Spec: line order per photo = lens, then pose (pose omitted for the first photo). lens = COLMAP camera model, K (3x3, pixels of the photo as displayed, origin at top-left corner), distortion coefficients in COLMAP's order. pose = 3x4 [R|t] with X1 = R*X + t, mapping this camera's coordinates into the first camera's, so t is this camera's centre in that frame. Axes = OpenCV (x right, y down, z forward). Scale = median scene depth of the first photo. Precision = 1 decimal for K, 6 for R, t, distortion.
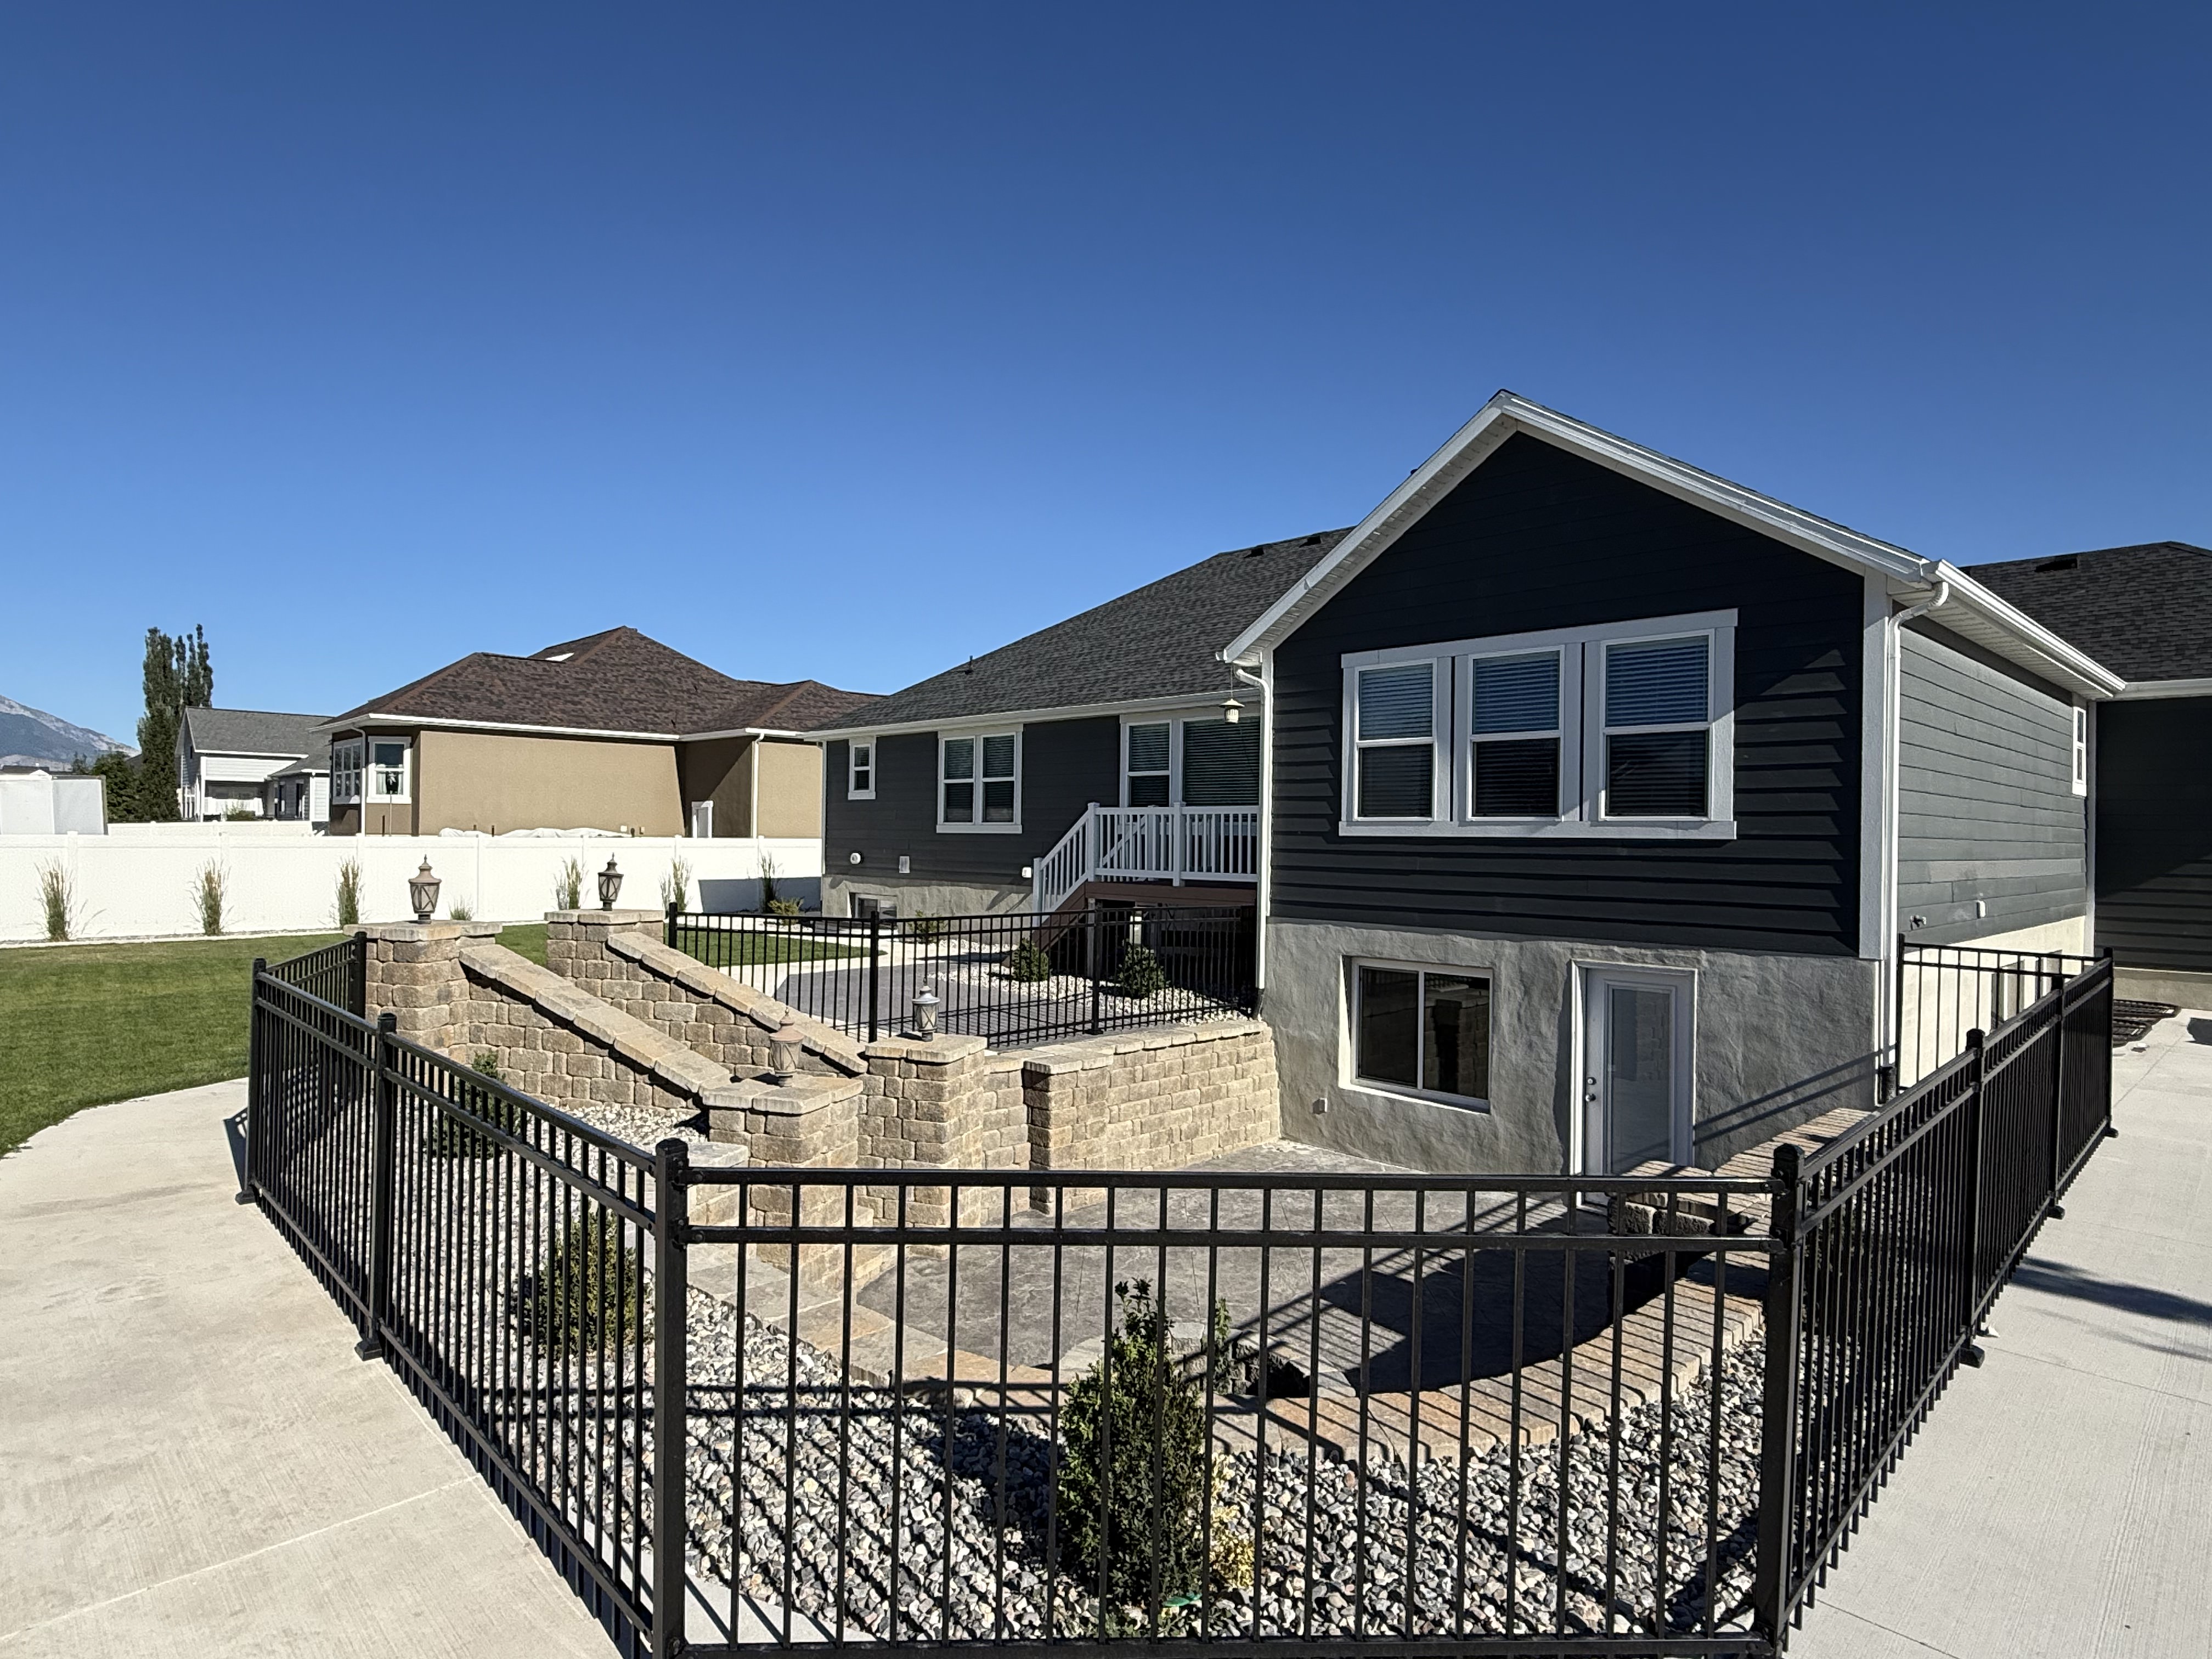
lens RADIAL K [[1224.7, 0, 1105.7], [0, 1224.7, 831.9], [0, 0, 1]] dist [-0.001157, -0.000042]
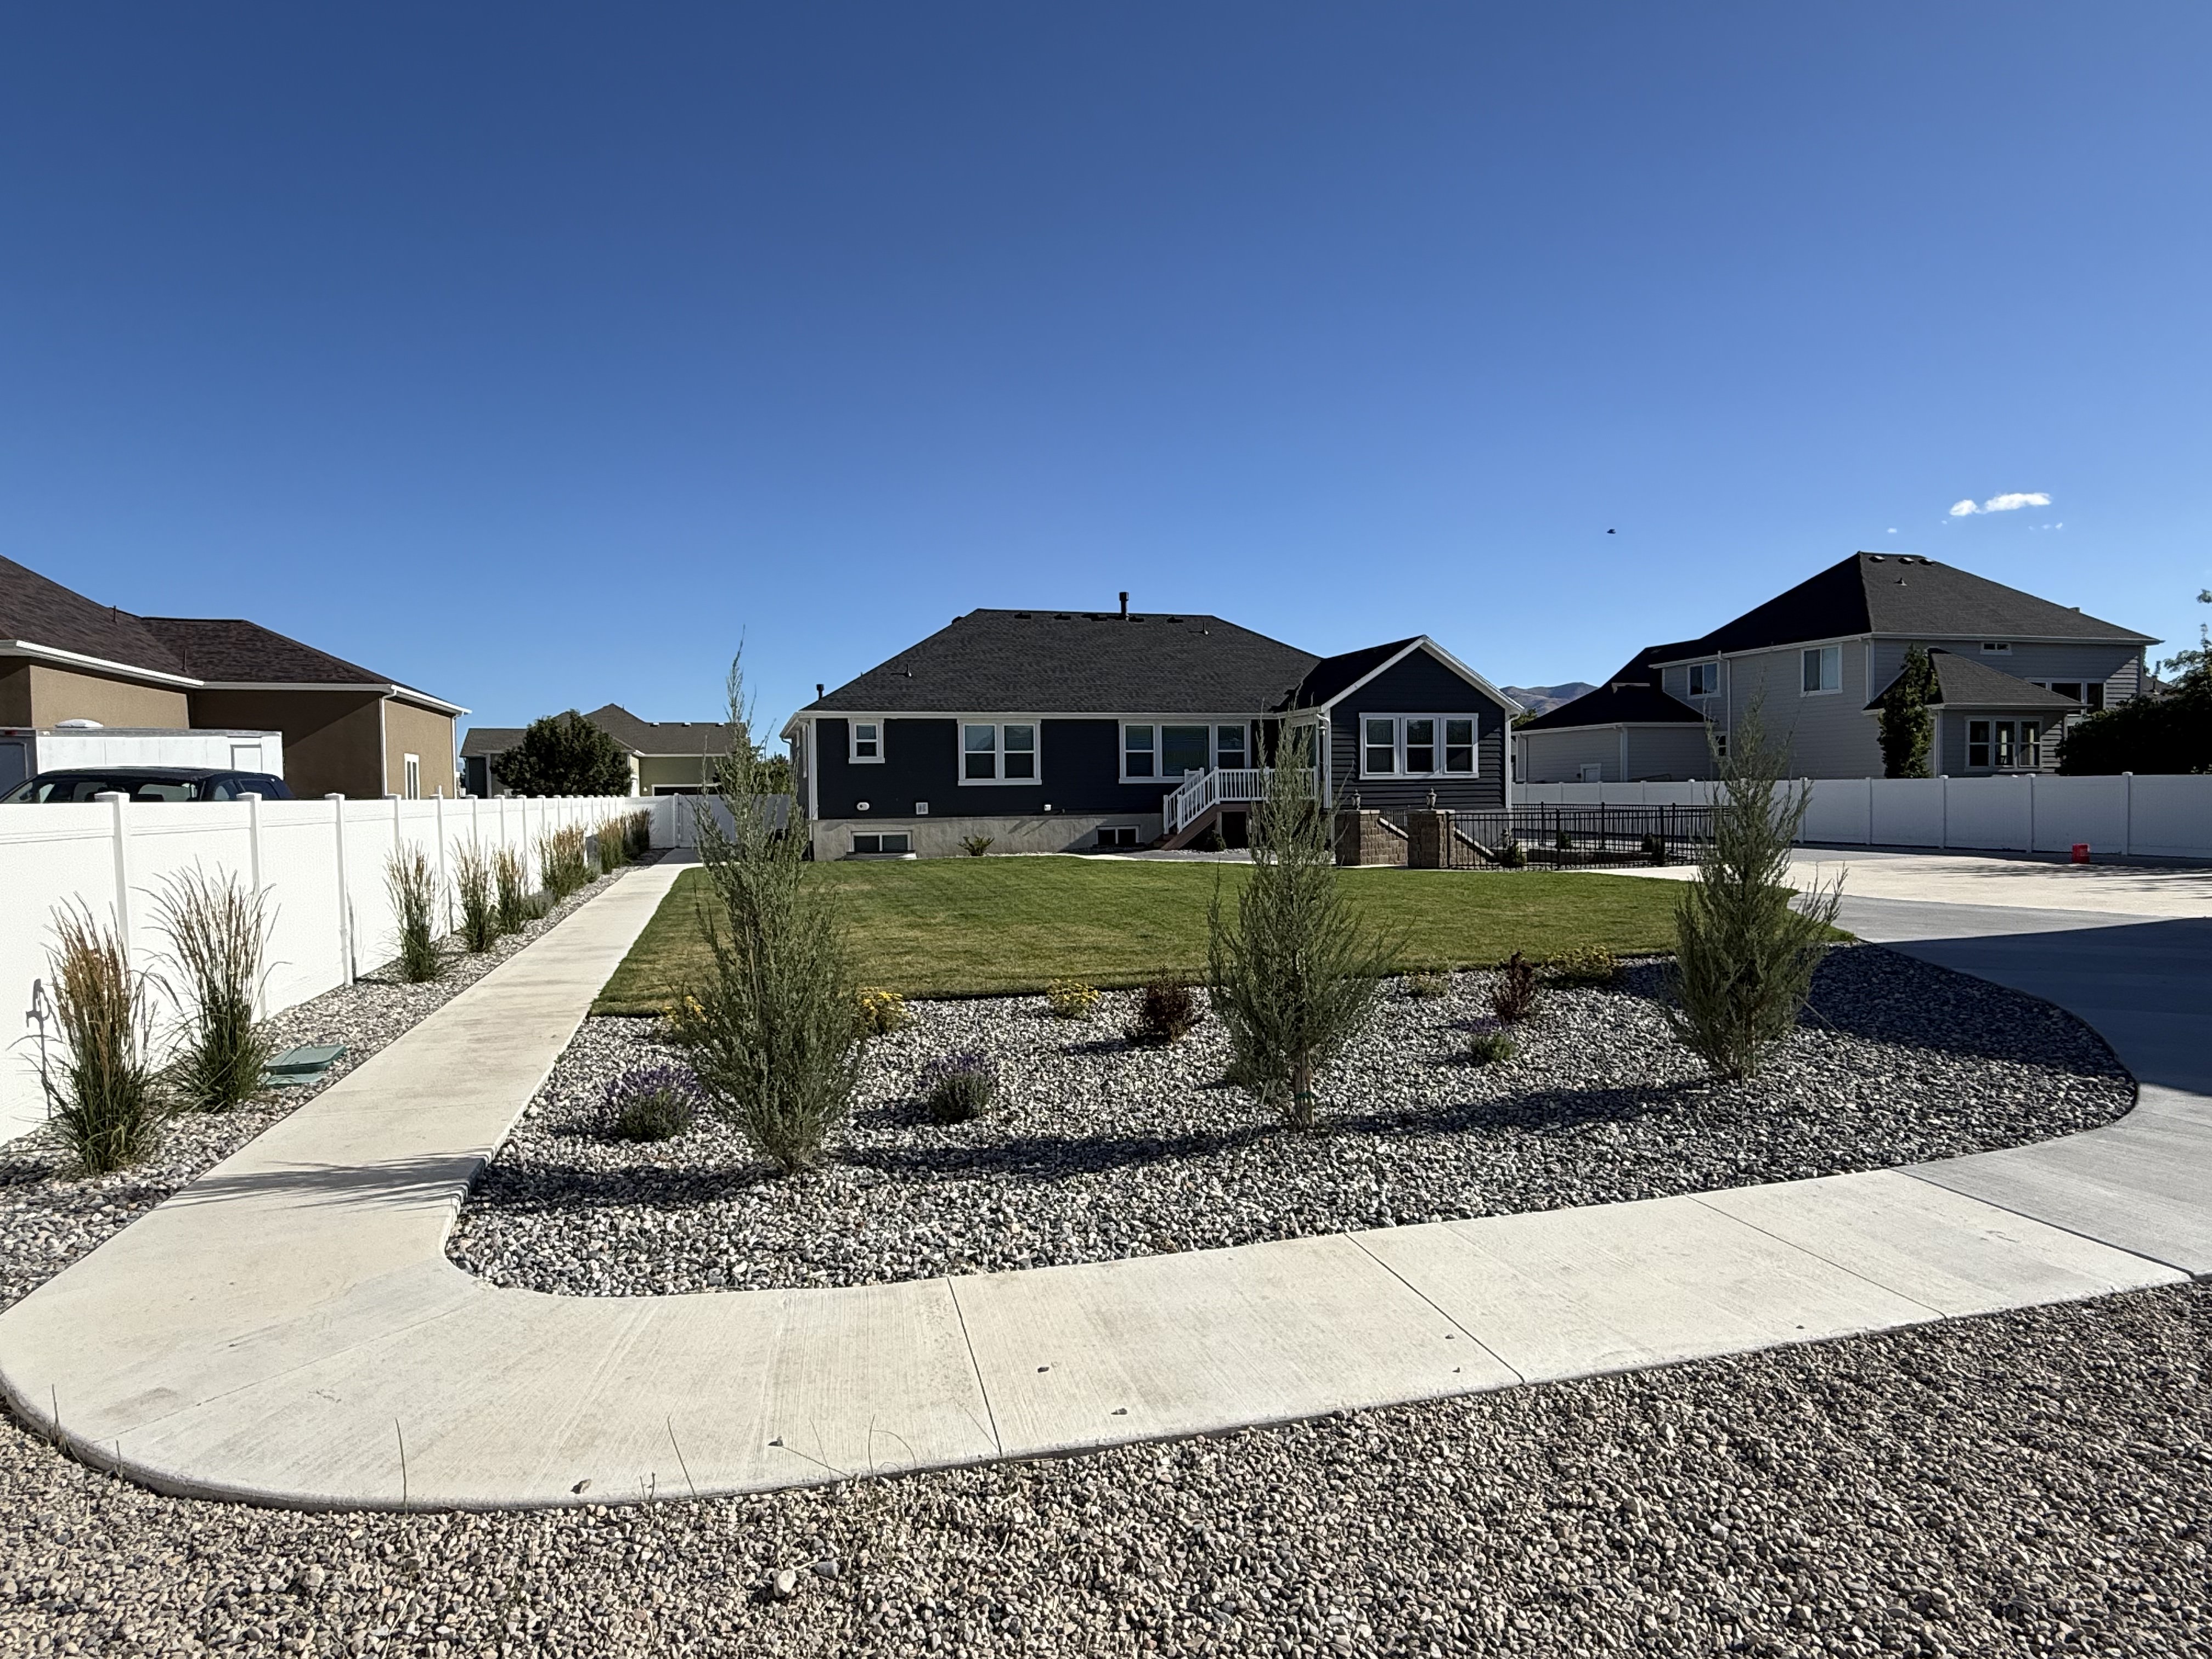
lens RADIAL K [[1224.7, 0, 1107.4], [0, 1224.7, 834.4], [0, 0, 1]] dist [-0.001157, -0.000042]
pose [[0.487204, -0.033955, 0.872628, -2.490905], [0.017874, 0.999422, 0.028909, 0.036786], [-0.873105, 0.001512, 0.487529, 0.169017]]
